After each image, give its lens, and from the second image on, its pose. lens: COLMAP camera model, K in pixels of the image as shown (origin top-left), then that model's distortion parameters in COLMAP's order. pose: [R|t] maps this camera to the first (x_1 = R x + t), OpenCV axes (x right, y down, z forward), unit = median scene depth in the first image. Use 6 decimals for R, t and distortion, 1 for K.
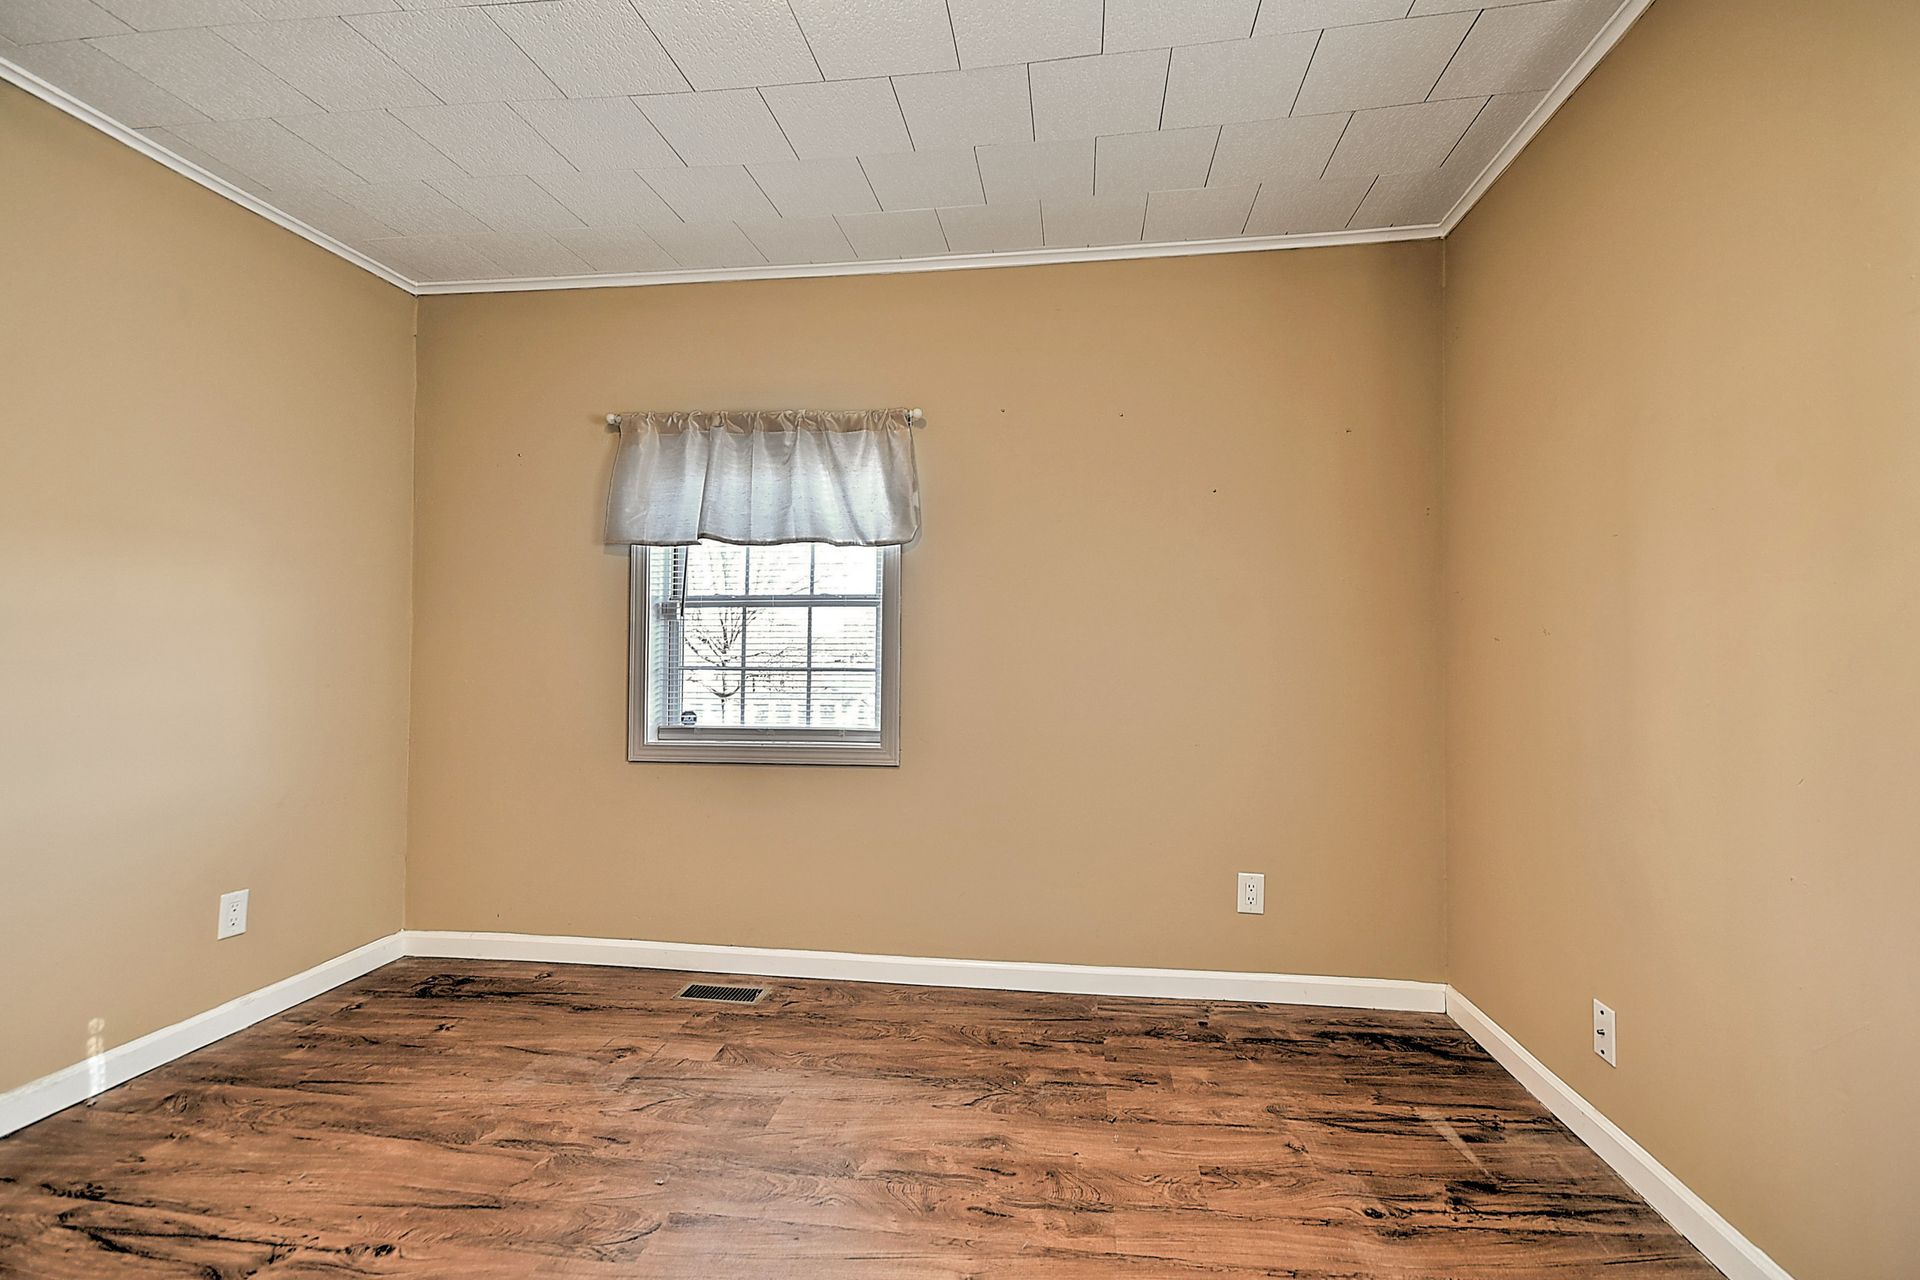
lens RADIAL K [[871.9, 0, 962.1], [0, 871.9, 644.4], [0, 0, 1]] dist [0.032713, -0.015357]
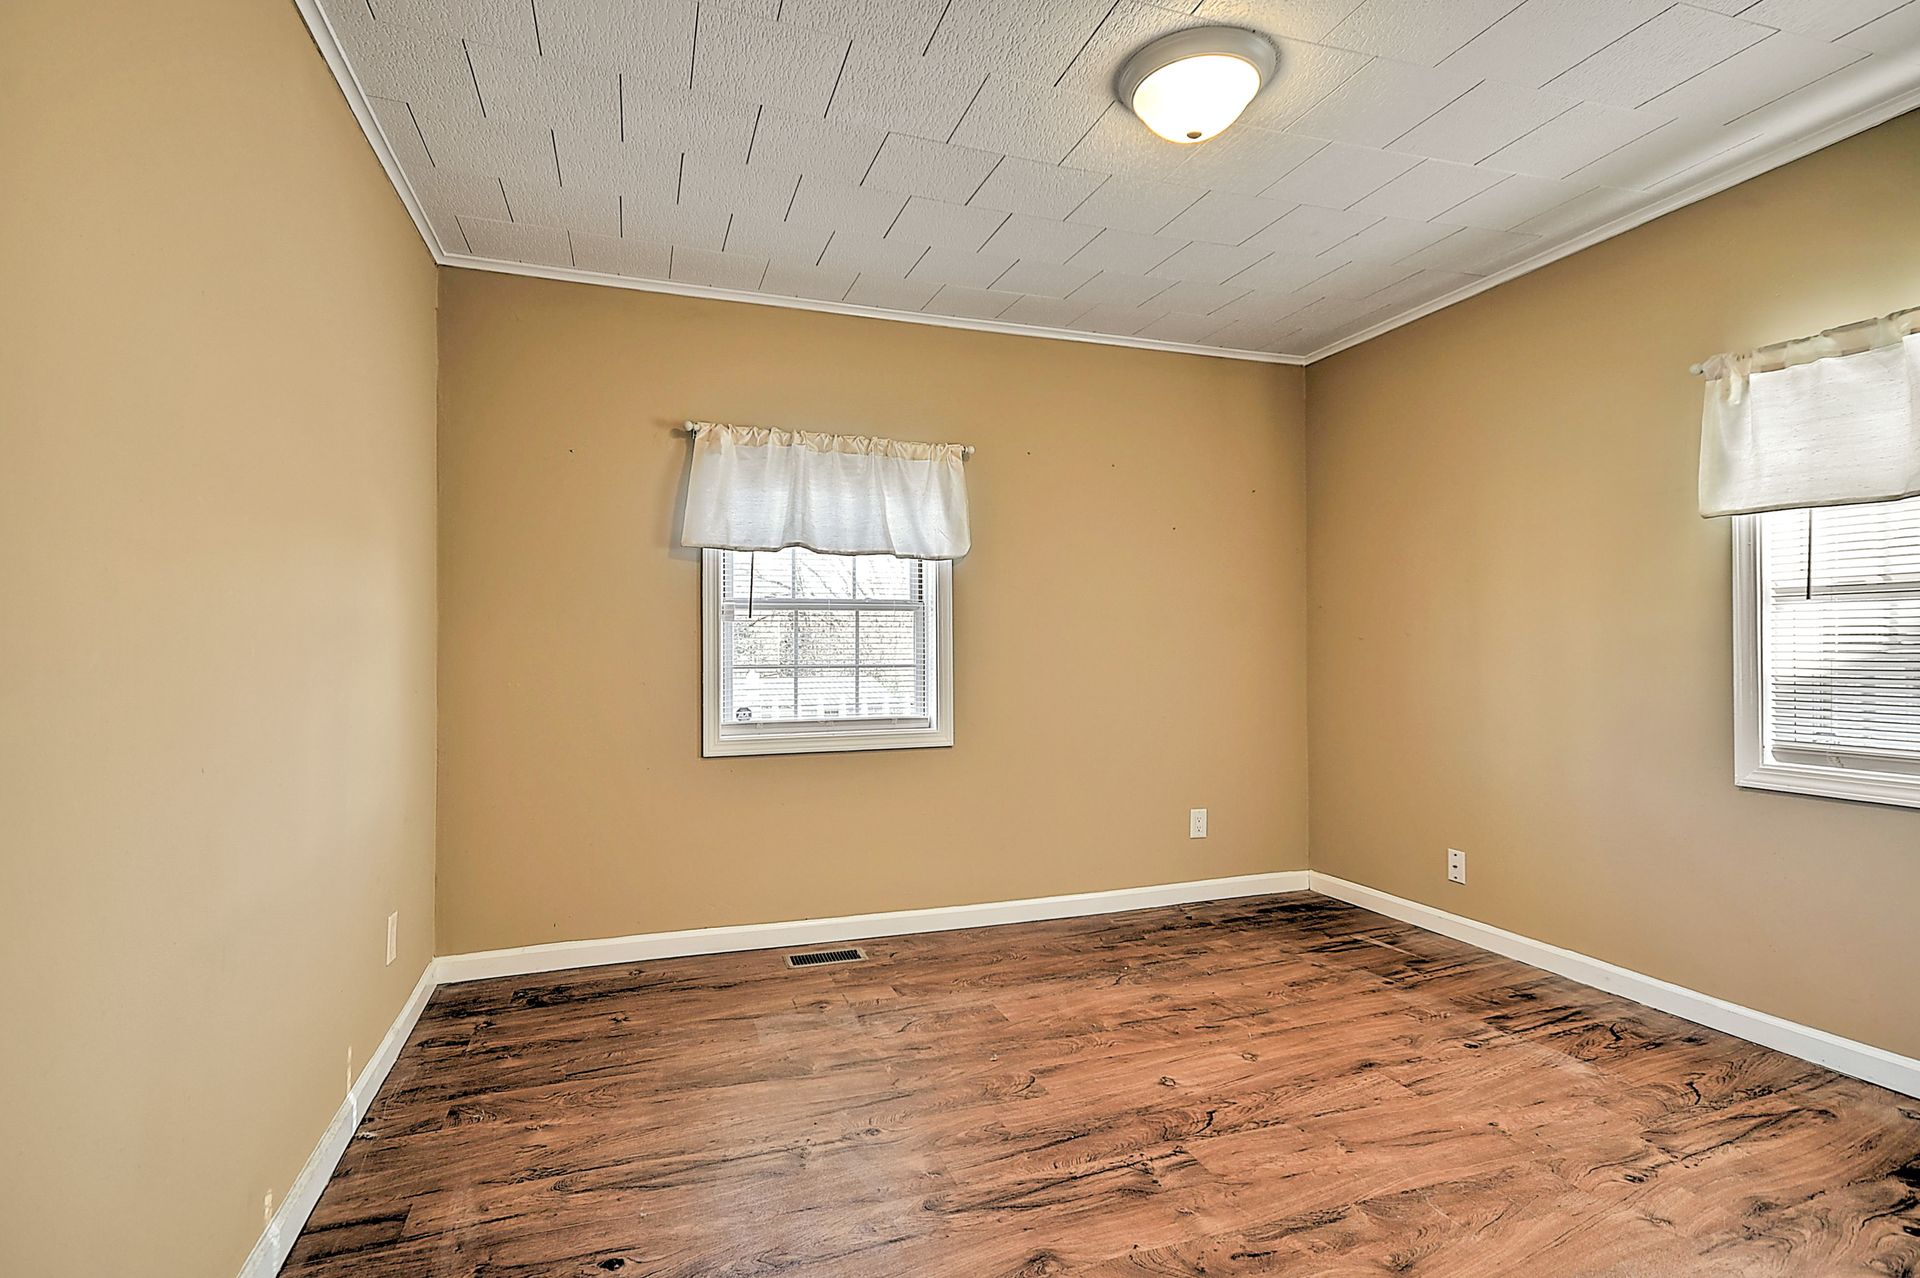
lens RADIAL K [[931.7, 0, 960.0], [0, 931.7, 639.0], [0, 0, 1]] dist [0.021604, -0.000121]
pose [[0.890327, -0.001554, 0.455320, -0.730396], [0.002044, 0.999998, -0.000583, -0.006343], [-0.455318, 0.001449, 0.890328, -0.147654]]
